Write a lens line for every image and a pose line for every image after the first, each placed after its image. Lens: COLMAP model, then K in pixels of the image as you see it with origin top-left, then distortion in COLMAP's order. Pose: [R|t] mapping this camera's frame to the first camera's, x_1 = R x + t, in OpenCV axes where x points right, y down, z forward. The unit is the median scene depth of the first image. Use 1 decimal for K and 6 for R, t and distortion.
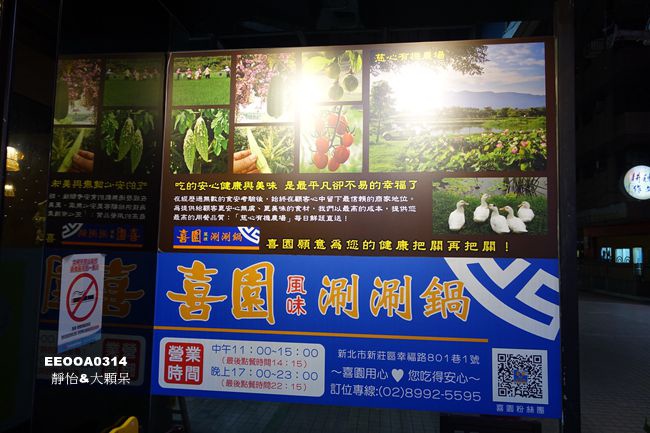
lens RADIAL K [[459.4, 0, 325.0], [0, 459.4, 216.5], [0, 0, 1]] dist [-0.000558, -0.000239]
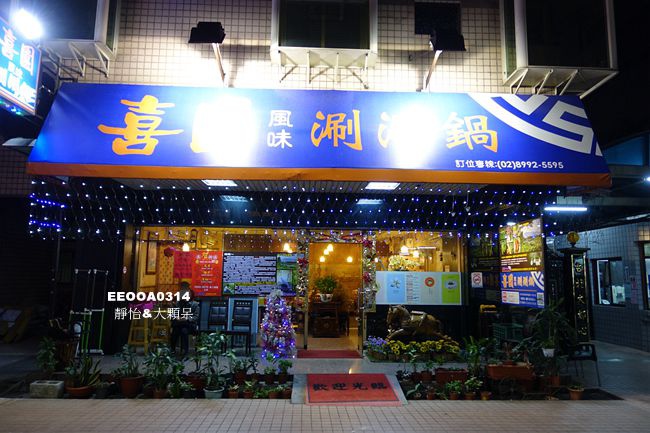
lens RADIAL K [[459.4, 0, 325.0], [0, 459.4, 216.5], [0, 0, 1]] dist [-0.000558, -0.000239]
pose [[0.168391, -0.147196, -0.974668, 4.236430], [0.062651, 0.988387, -0.138444, 0.053693], [0.983727, -0.037751, 0.175657, -1.640601]]
